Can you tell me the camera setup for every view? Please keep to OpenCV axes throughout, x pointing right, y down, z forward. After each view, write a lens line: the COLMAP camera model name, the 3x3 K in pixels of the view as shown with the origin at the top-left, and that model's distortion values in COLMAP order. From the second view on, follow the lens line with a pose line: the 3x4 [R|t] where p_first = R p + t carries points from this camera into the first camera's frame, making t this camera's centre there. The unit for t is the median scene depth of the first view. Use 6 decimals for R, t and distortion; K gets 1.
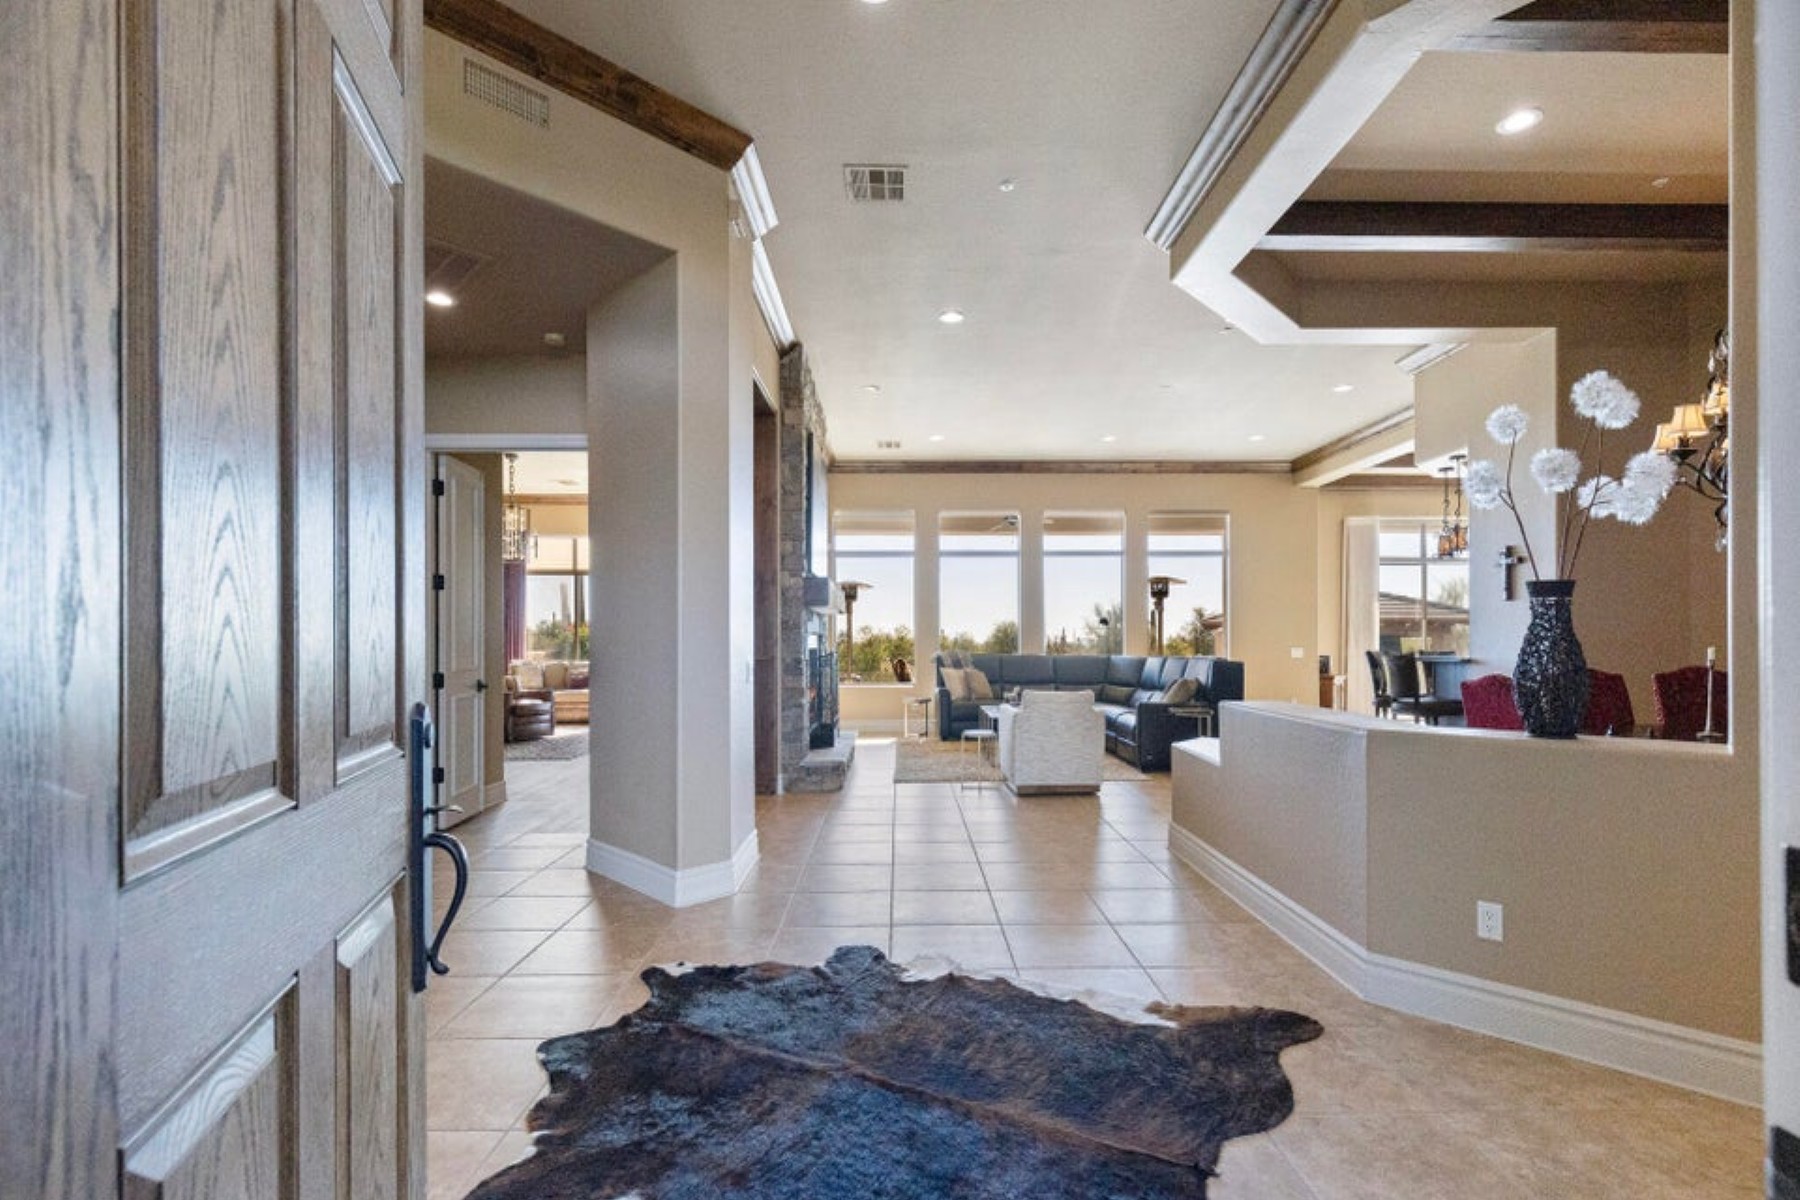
lens RADIAL K [[811.6, 0, 909.4], [0, 811.6, 603.2], [0, 0, 1]] dist [0.005278, -0.000253]
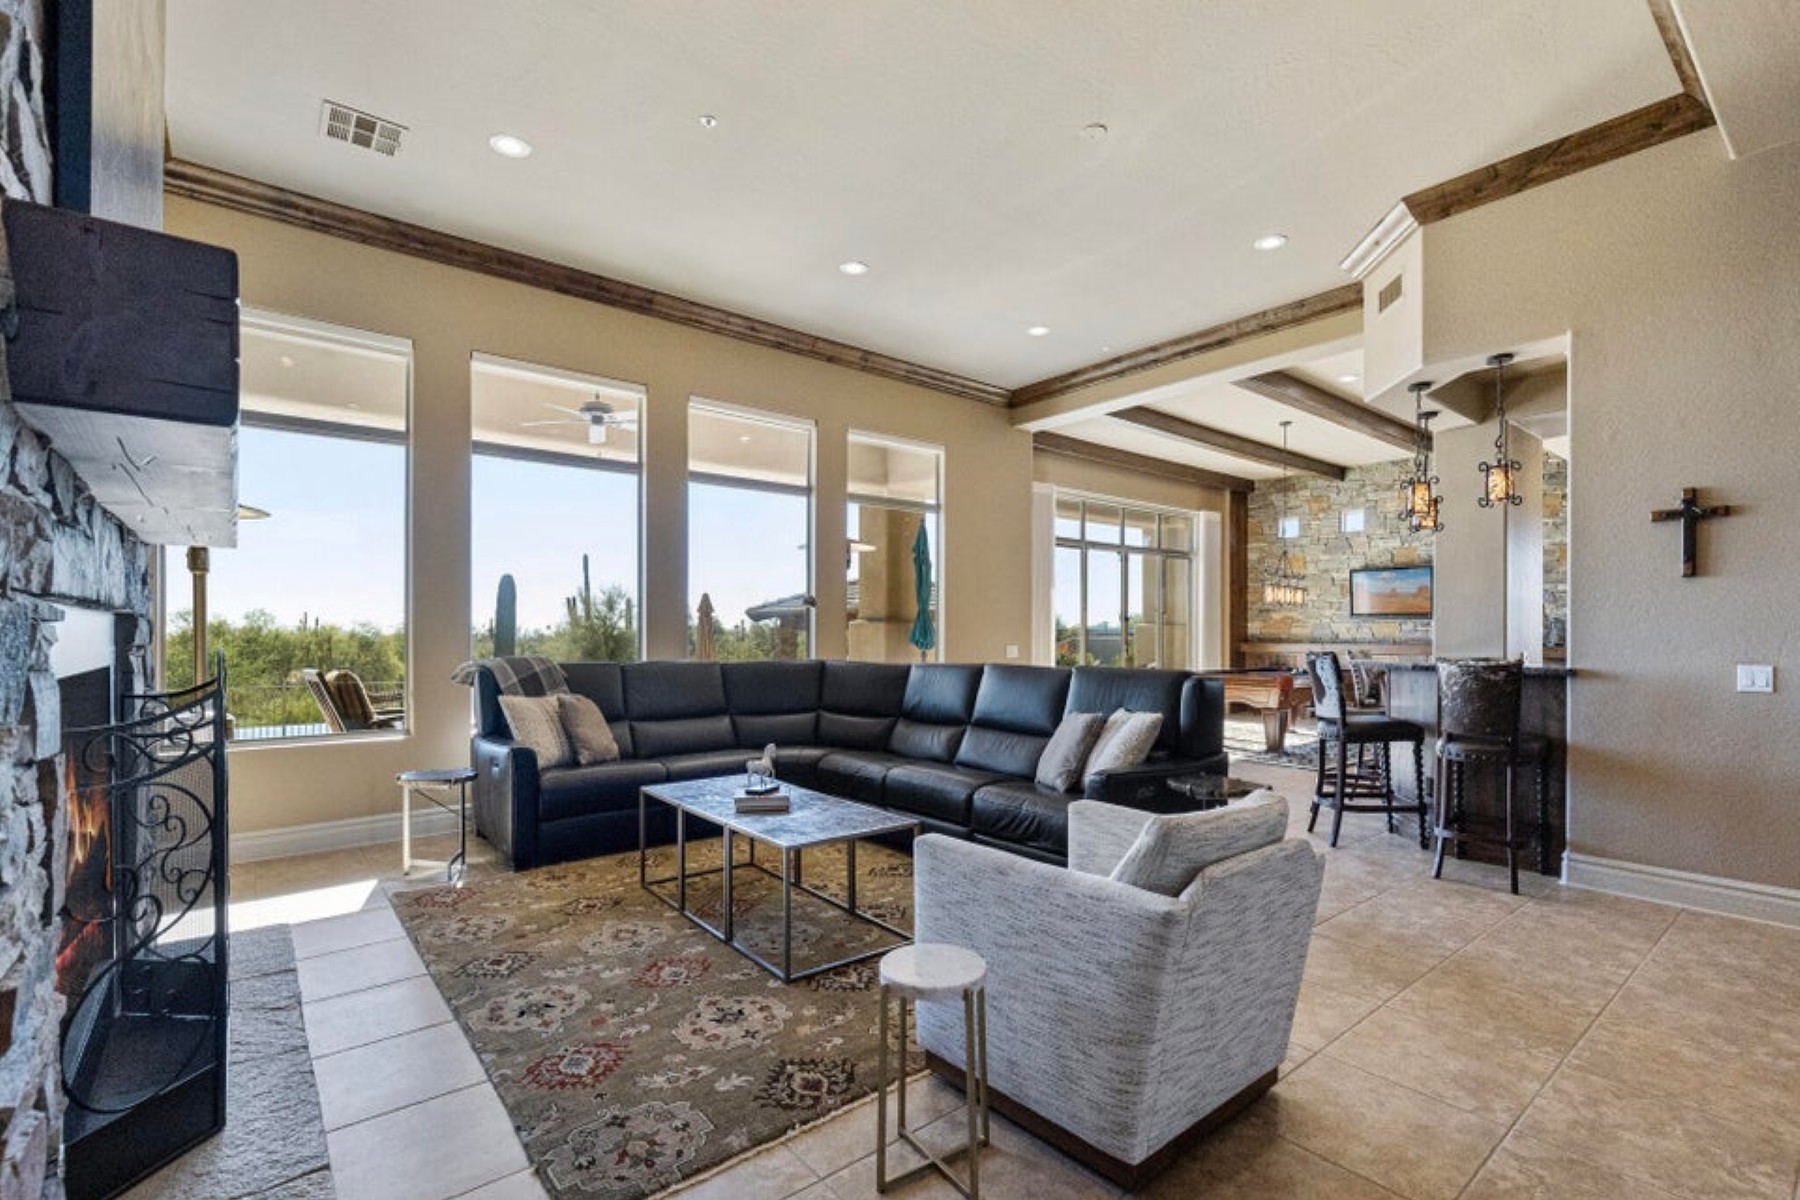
lens RADIAL K [[811.6, 0, 921.3], [0, 811.6, 633.4], [0, 0, 1]] dist [0.005278, -0.000253]
pose [[0.775965, 0.004146, 0.630763, -0.059058], [-0.034163, 0.998787, 0.035462, 0.021208], [-0.629851, -0.049066, 0.775165, 0.490453]]
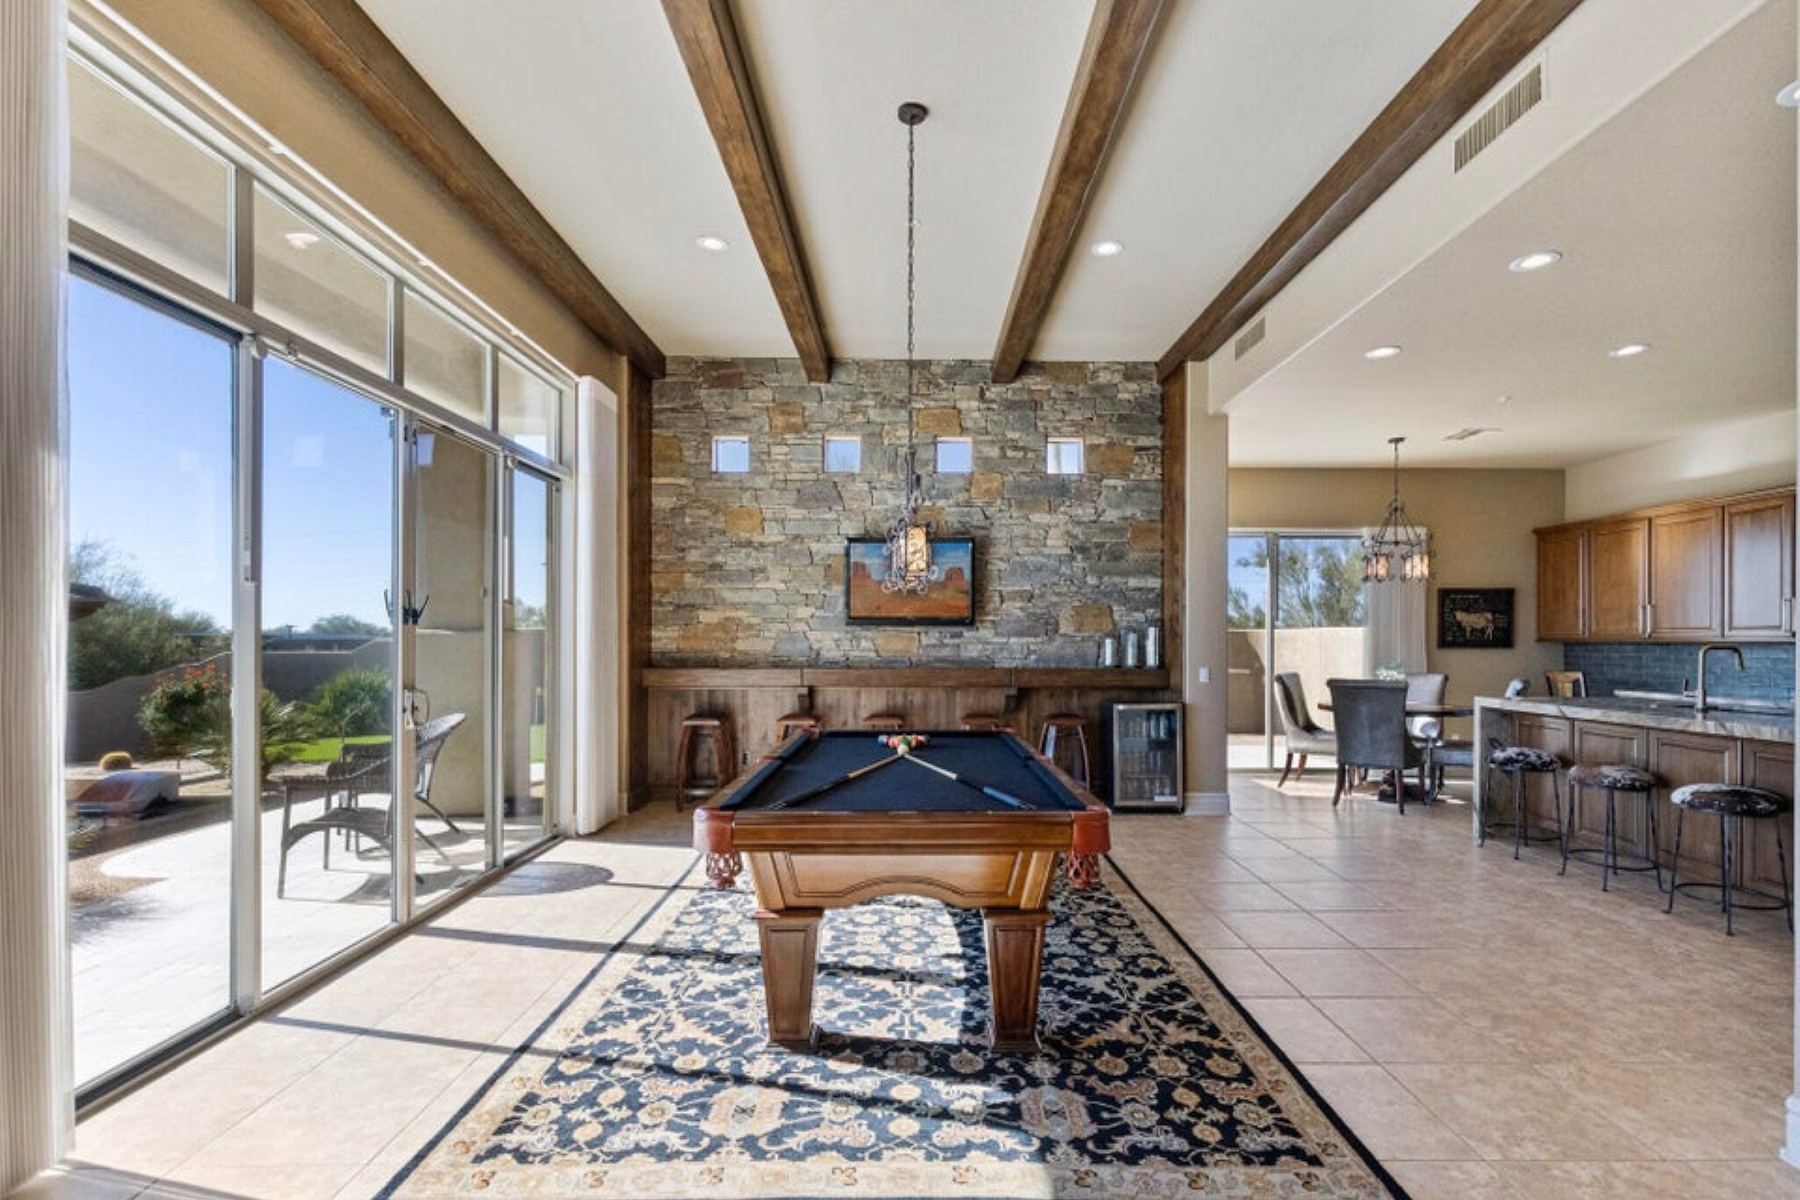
lens RADIAL K [[811.6, 0, 913.9], [0, 811.6, 637.4], [0, 0, 1]] dist [0.005278, -0.000253]
pose [[0.007178, 0.004855, 0.999962, 0.458182], [-0.050886, 0.998694, -0.004484, 0.030736], [-0.998679, -0.050851, 0.007416, 0.917699]]
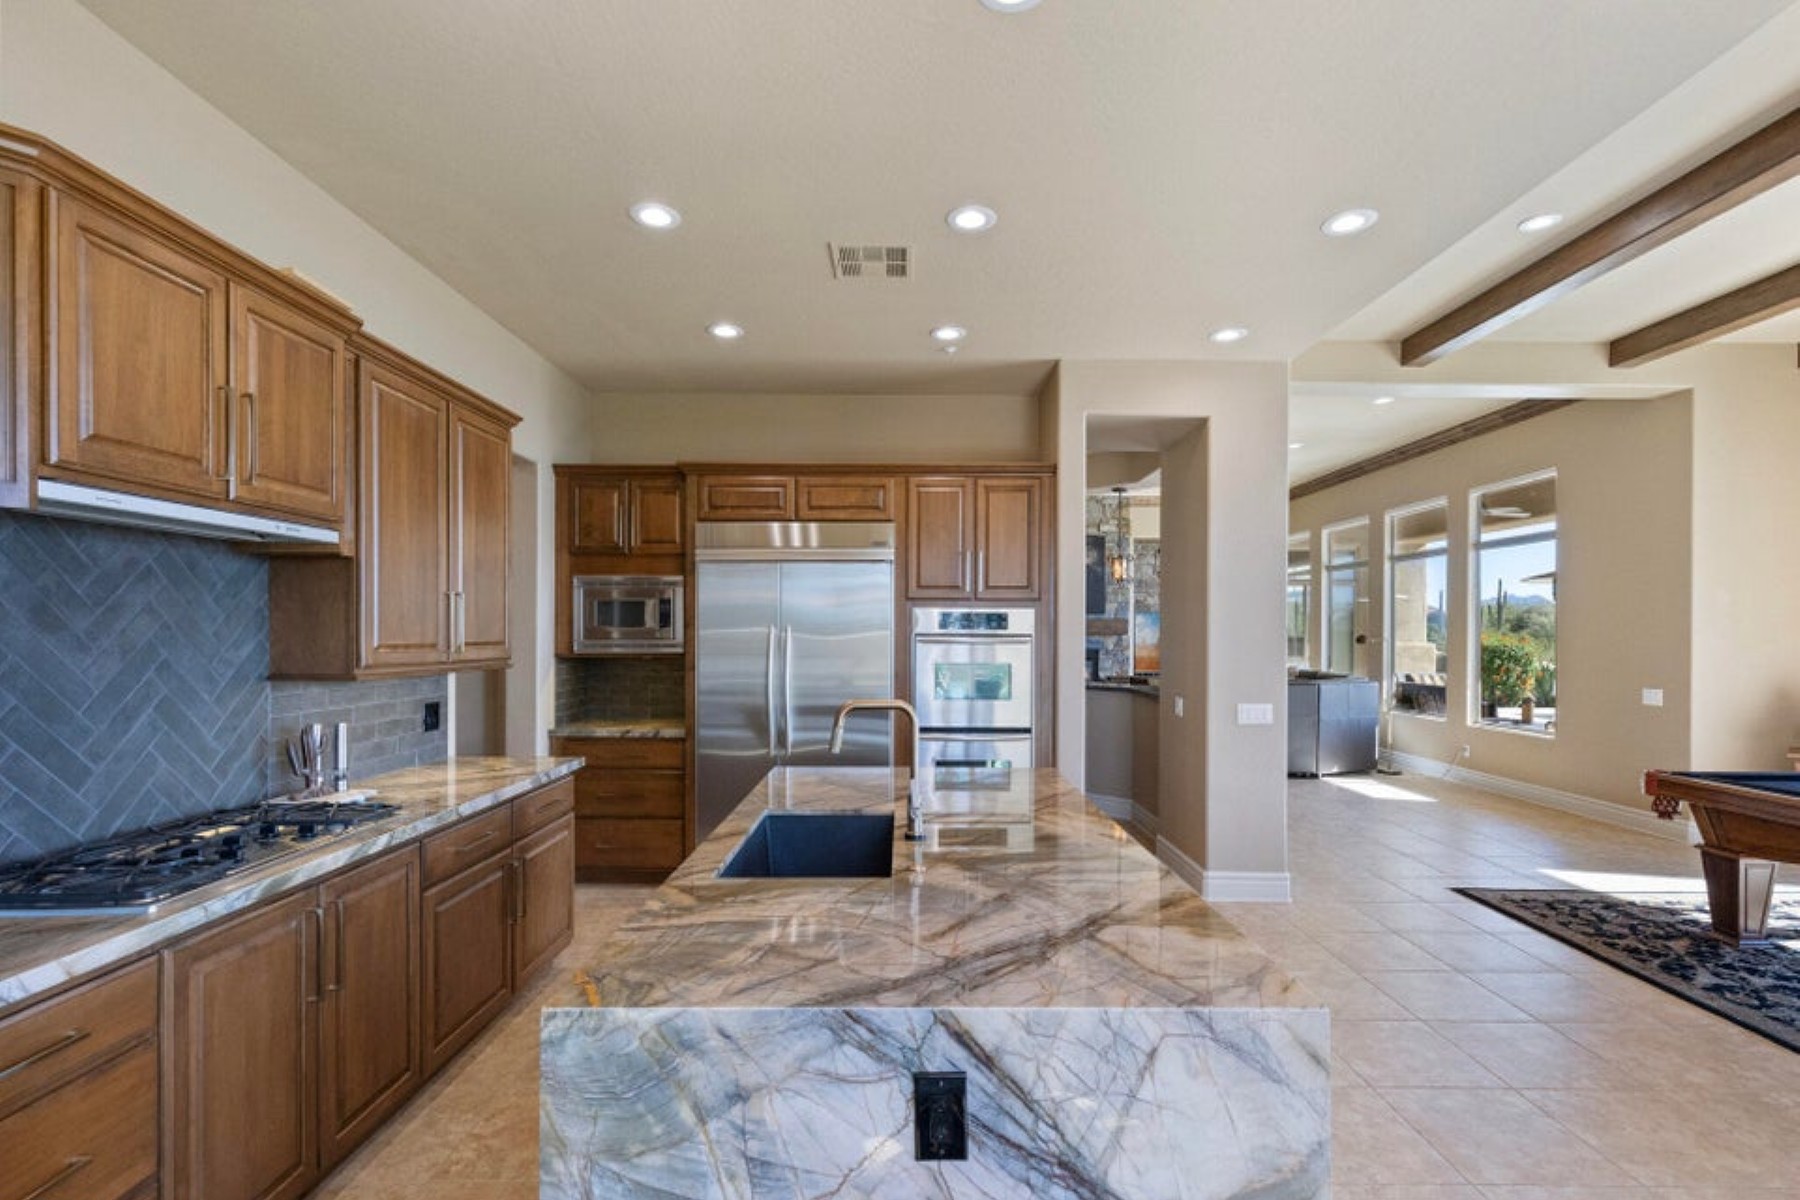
lens RADIAL K [[811.6, 0, 902.7], [0, 811.6, 636.5], [0, 0, 1]] dist [0.005278, -0.000253]
pose [[-0.014172, 0.006064, -0.999881, 1.090503], [0.041190, 0.999136, 0.005475, -0.005867], [0.999051, -0.041108, -0.014410, 0.509356]]
